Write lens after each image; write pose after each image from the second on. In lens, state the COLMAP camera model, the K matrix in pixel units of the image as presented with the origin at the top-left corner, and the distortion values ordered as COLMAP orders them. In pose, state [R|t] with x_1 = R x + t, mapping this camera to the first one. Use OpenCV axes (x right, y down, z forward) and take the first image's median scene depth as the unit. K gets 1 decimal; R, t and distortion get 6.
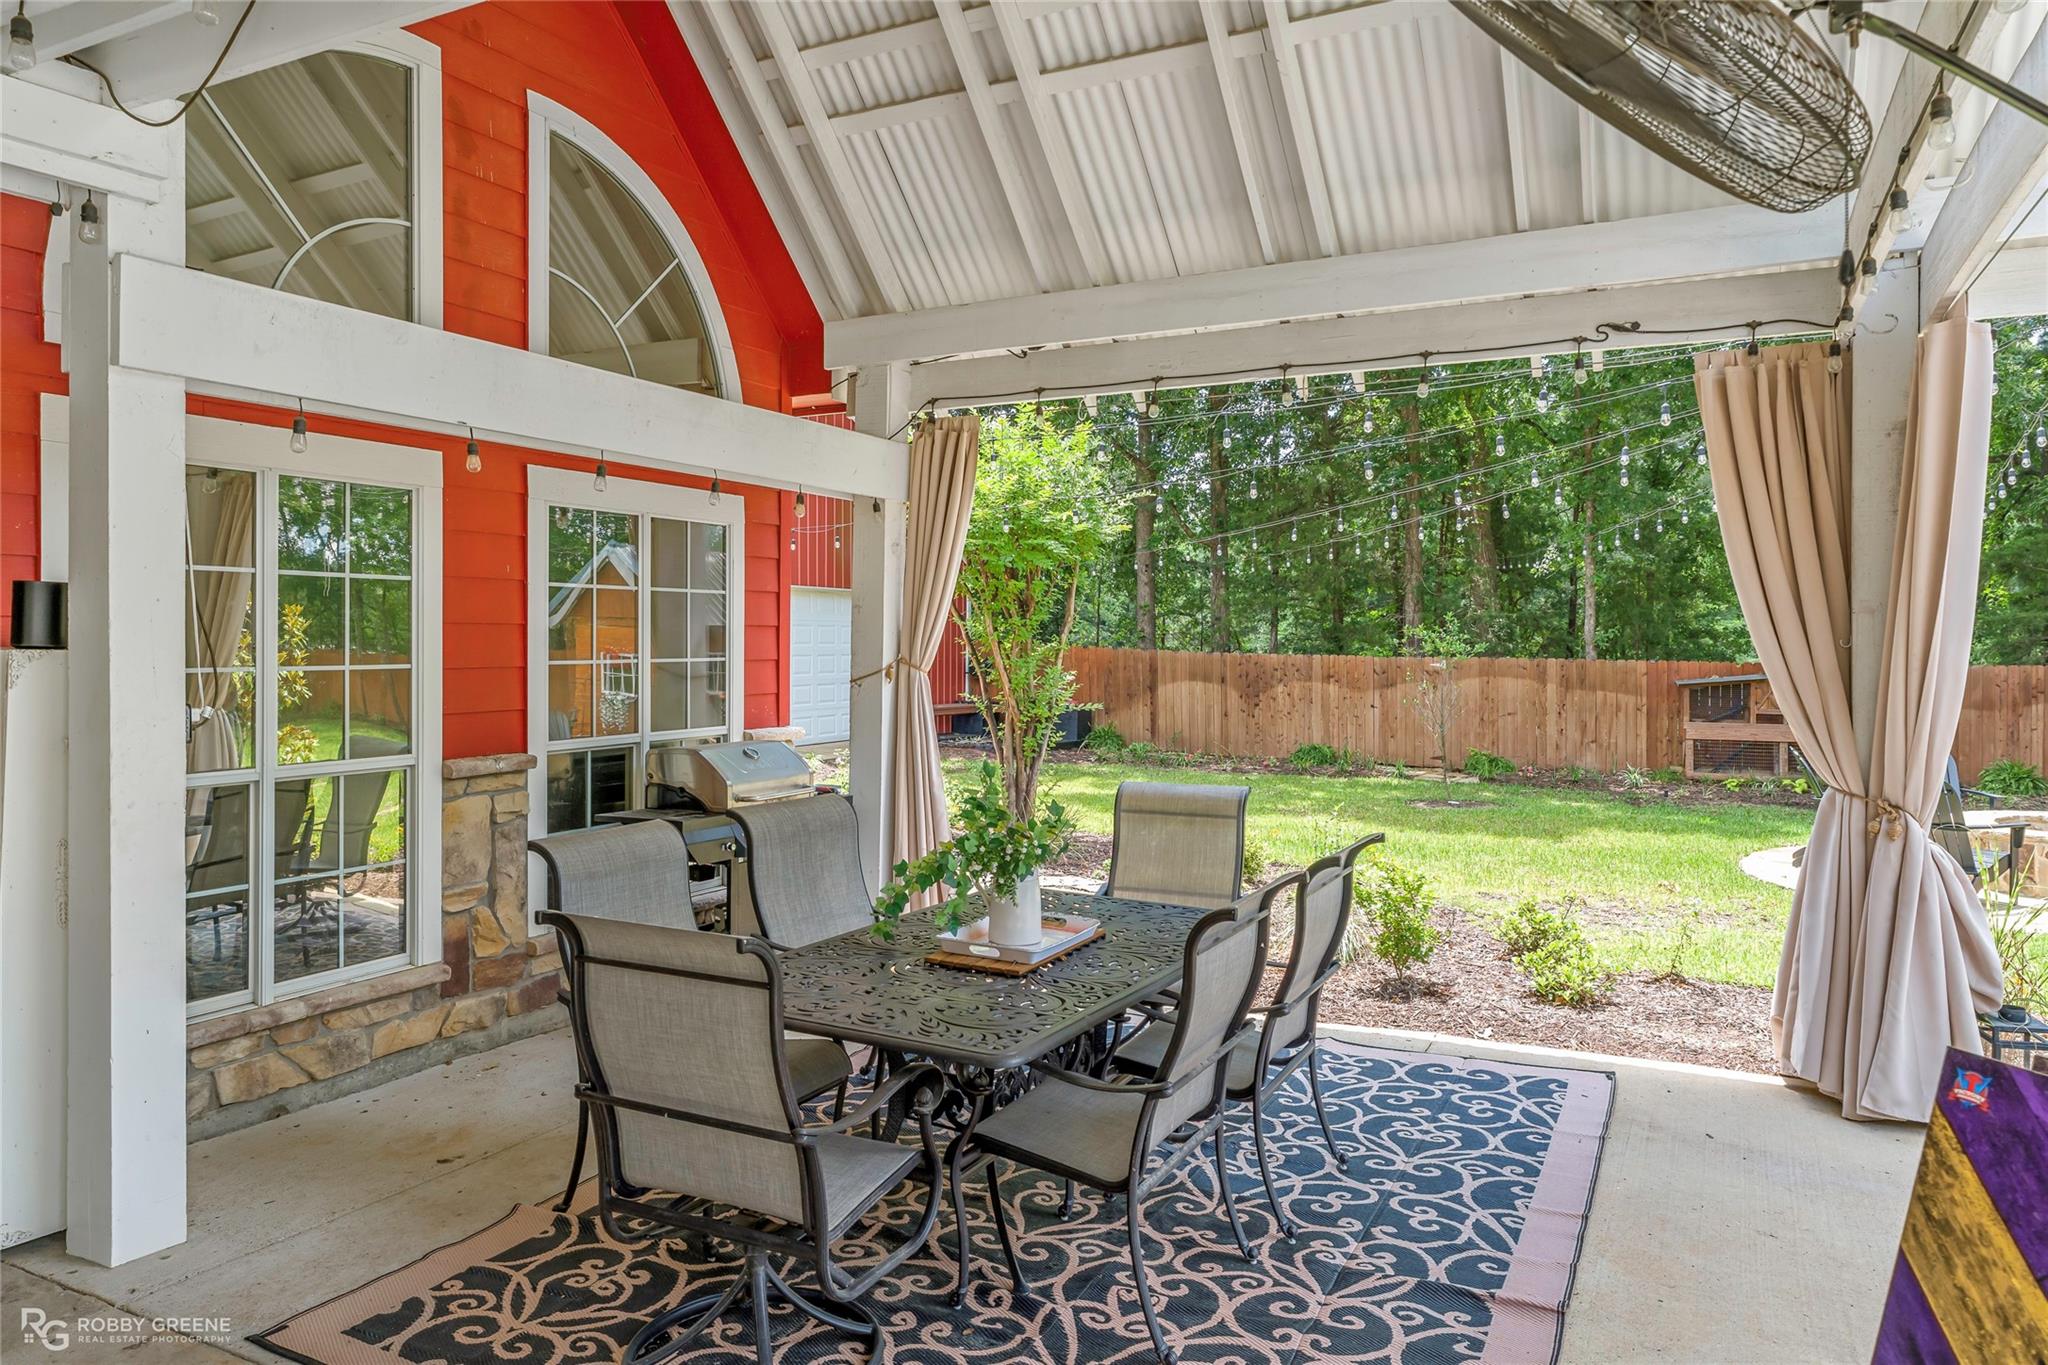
lens RADIAL K [[1373.1, 0, 1016.8], [0, 1373.1, 662.1], [0, 0, 1]] dist [-0.006564, -0.001461]
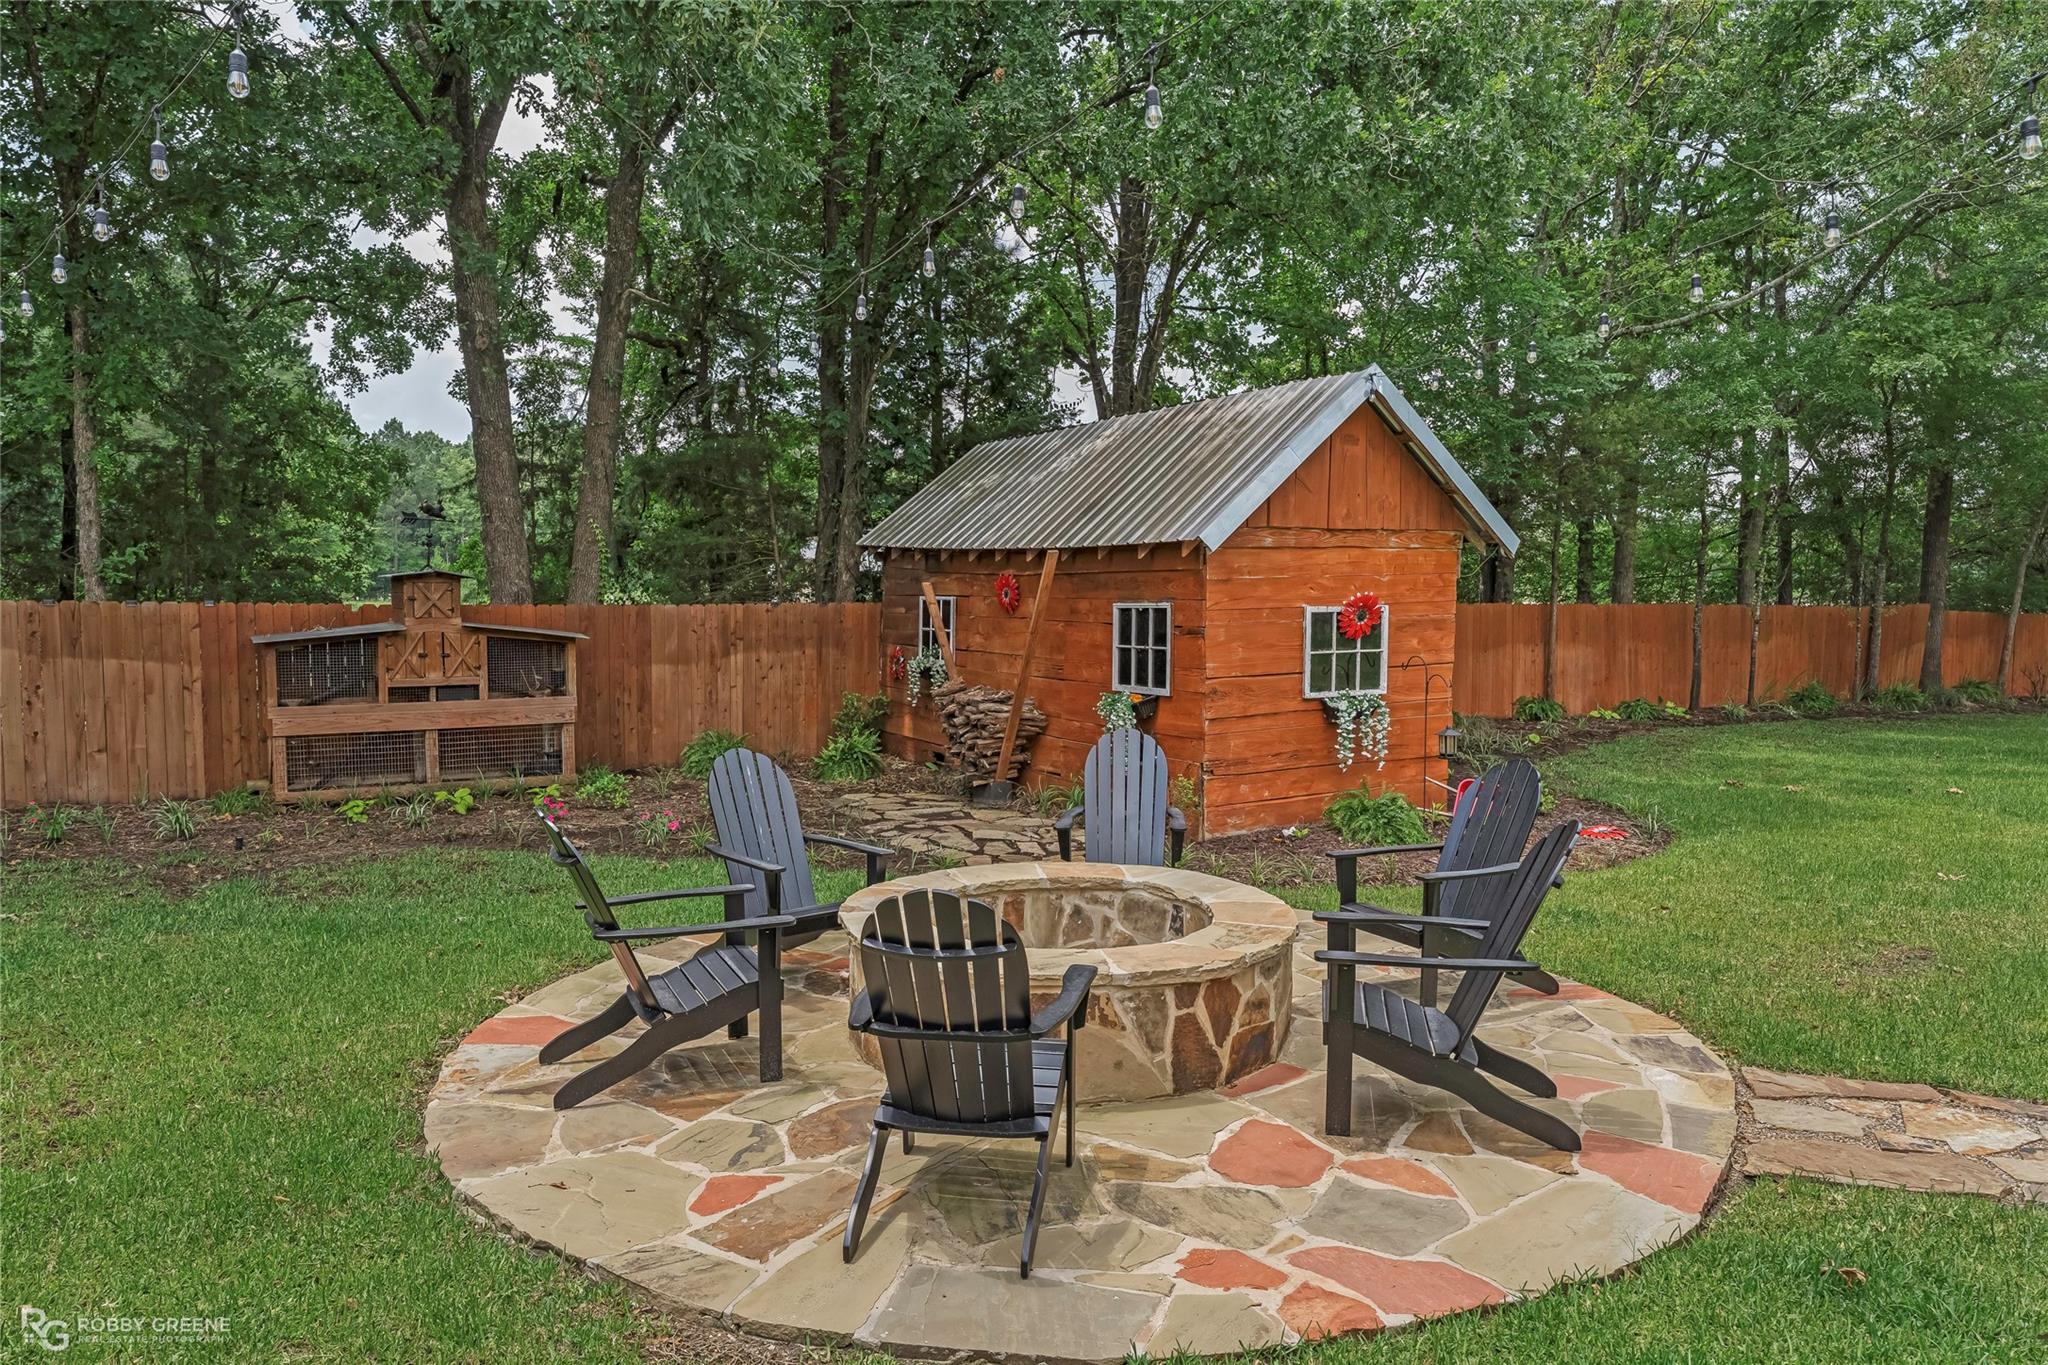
lens RADIAL K [[1373.1, 0, 1017.0], [0, 1373.1, 667.2], [0, 0, 1]] dist [-0.006564, -0.001461]
pose [[0.580735, -0.046165, 0.812783, 0.197129], [0.011194, 0.998749, 0.048730, 0.002130], [-0.814016, -0.019201, 0.580525, 0.399367]]
